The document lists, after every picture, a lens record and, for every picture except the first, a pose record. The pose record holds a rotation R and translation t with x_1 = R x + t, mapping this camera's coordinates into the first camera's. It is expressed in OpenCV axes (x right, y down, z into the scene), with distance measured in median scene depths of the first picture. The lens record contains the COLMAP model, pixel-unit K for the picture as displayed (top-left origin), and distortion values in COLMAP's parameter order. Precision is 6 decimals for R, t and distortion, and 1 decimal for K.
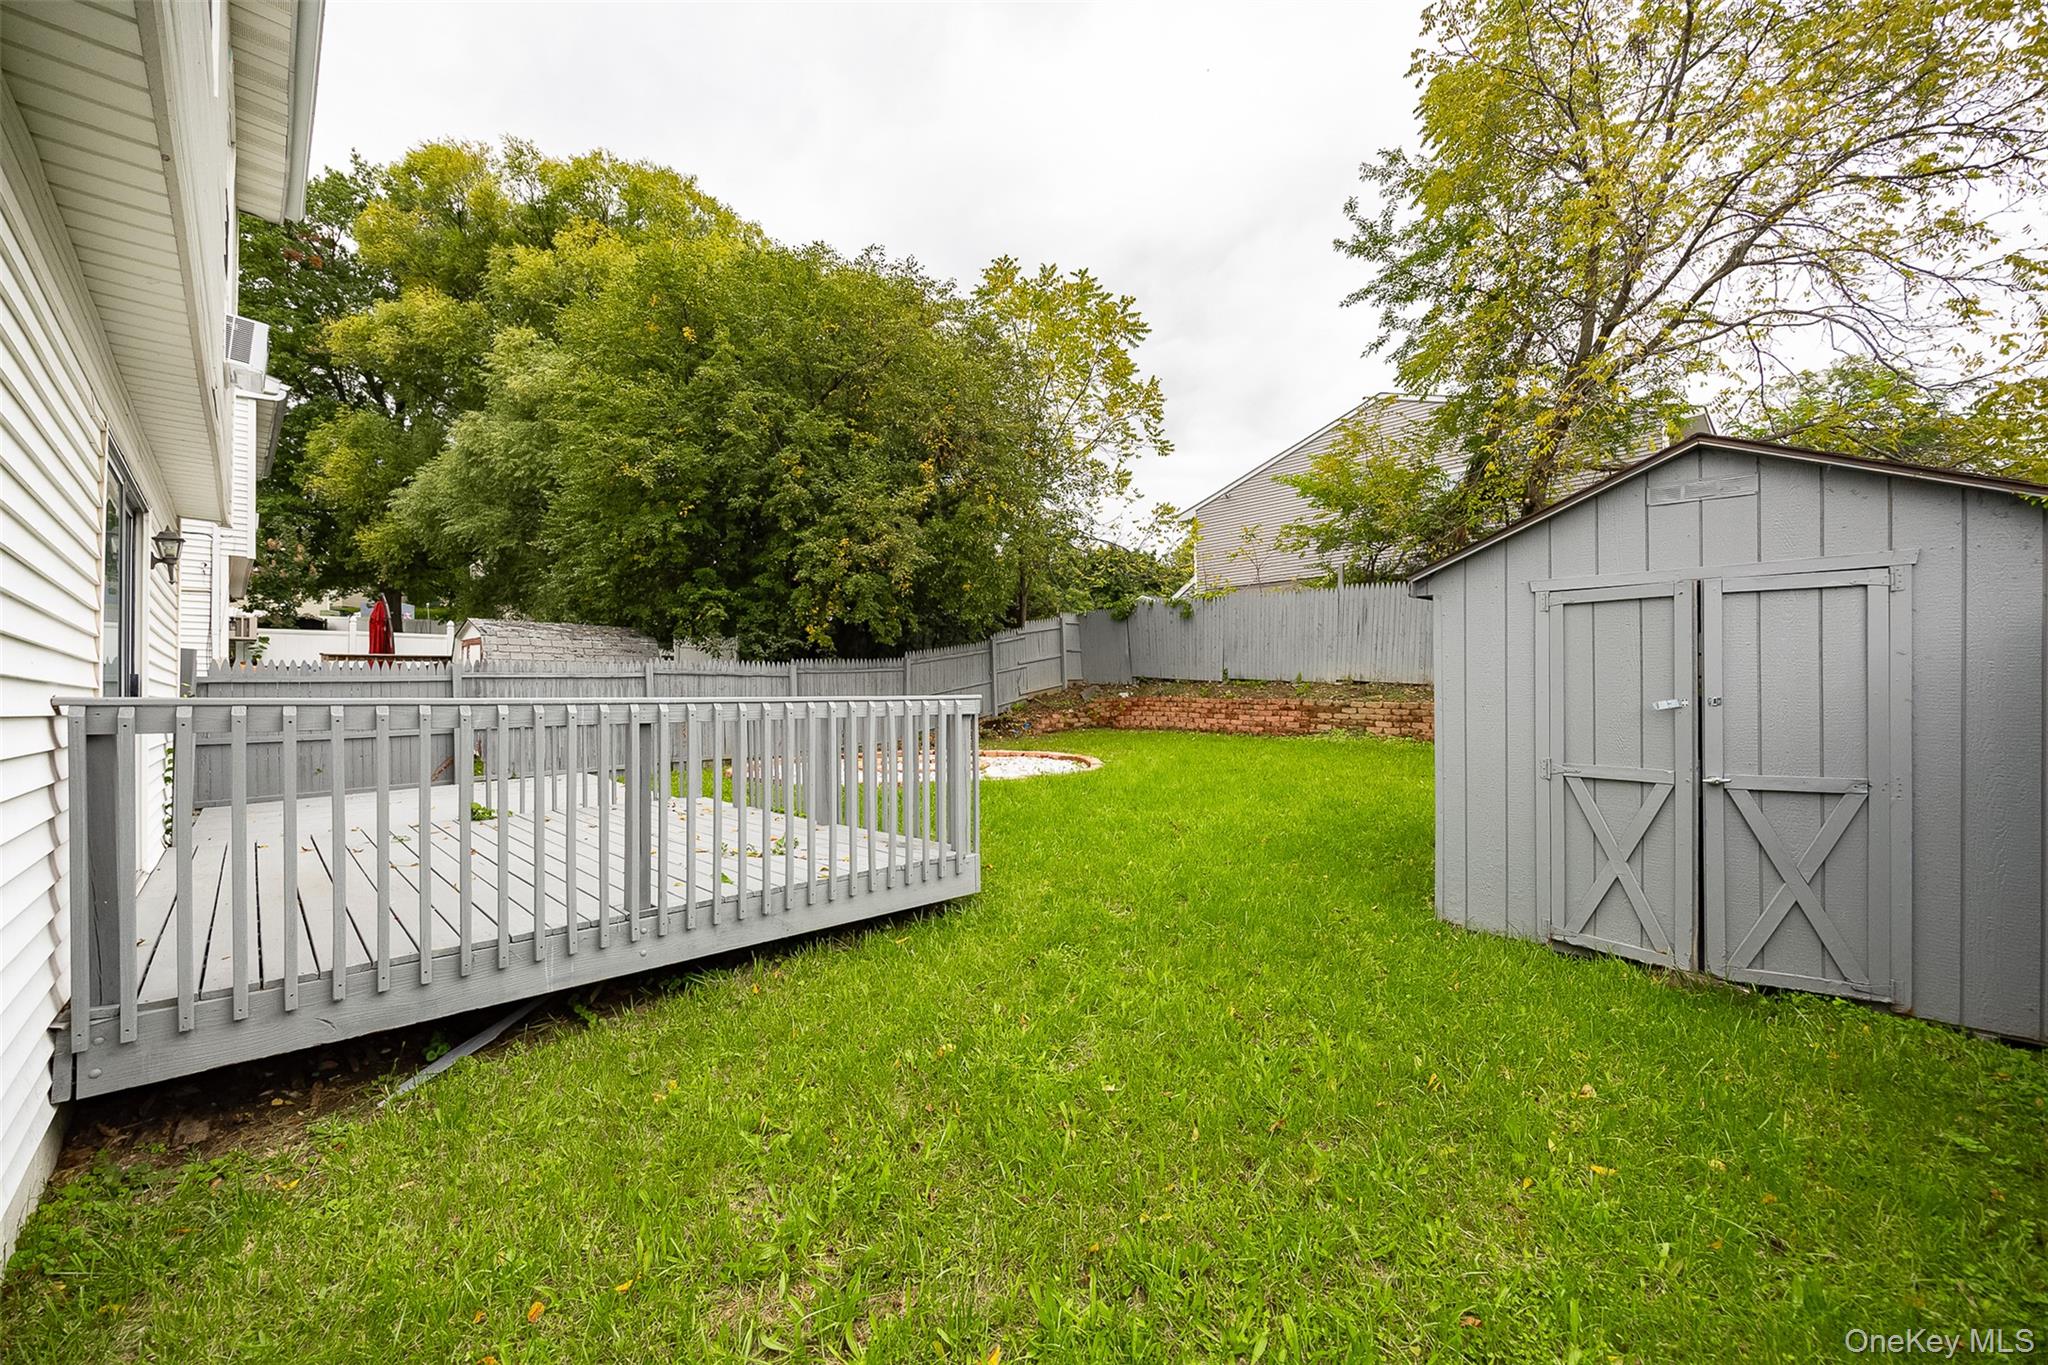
lens RADIAL K [[789.0, 0, 1013.3], [0, 789.0, 699.2], [0, 0, 1]] dist [0.000705, -0.000055]
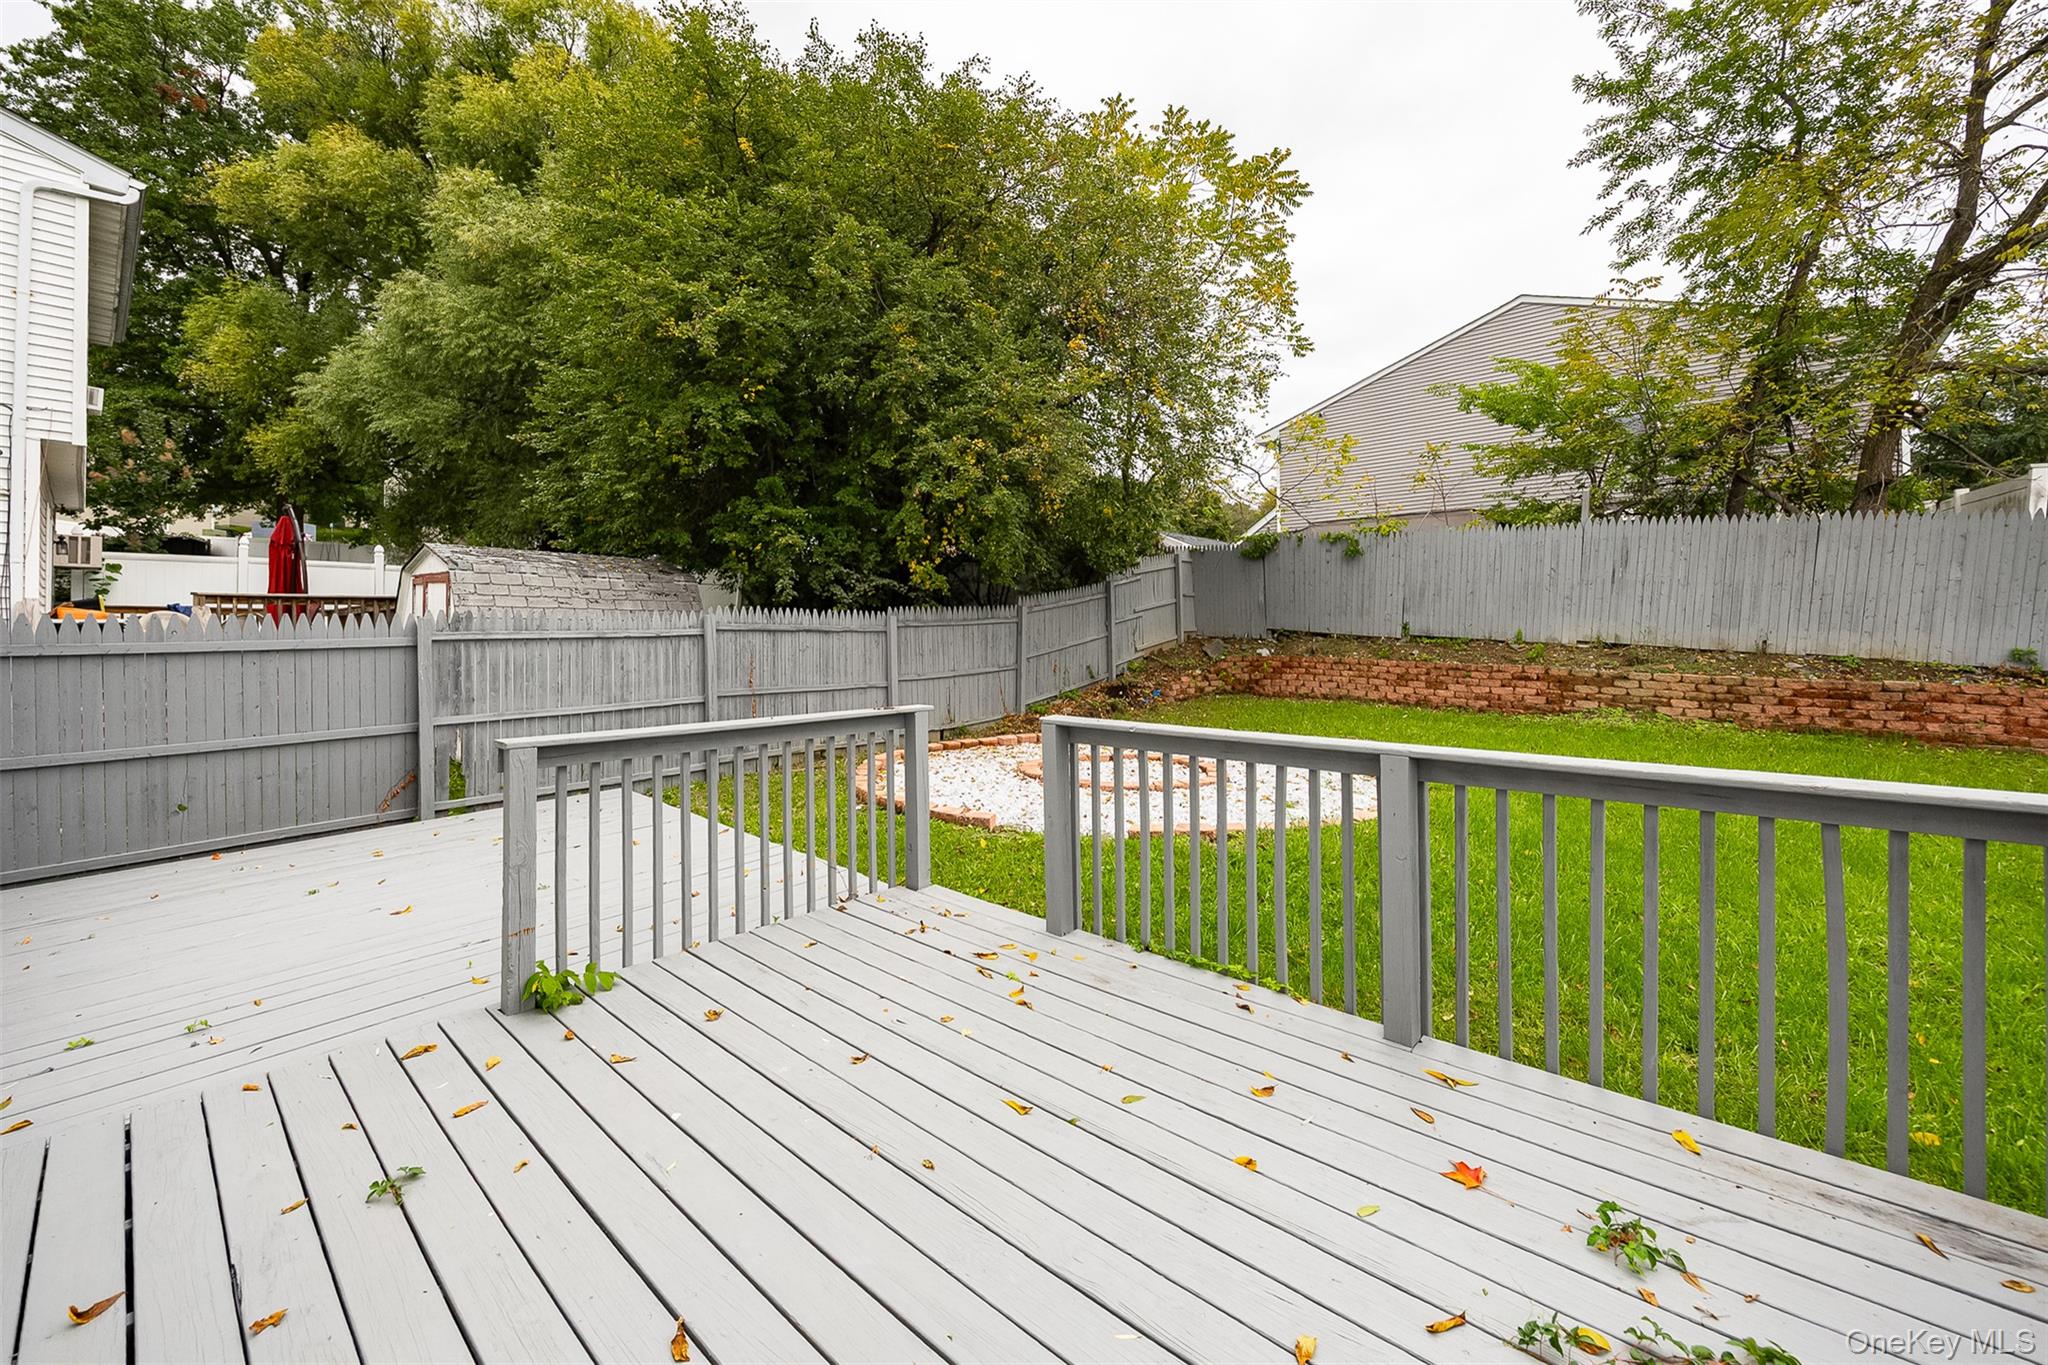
lens RADIAL K [[814.9, 0, 1015.0], [0, 814.9, 639.1], [0, 0, 1]] dist [-0.001562, -0.000269]
pose [[0.997950, 0.009447, 0.063299, -0.171281], [-0.009769, 0.999941, 0.004784, -0.021390], [-0.063250, -0.005393, 0.997983, 0.203323]]
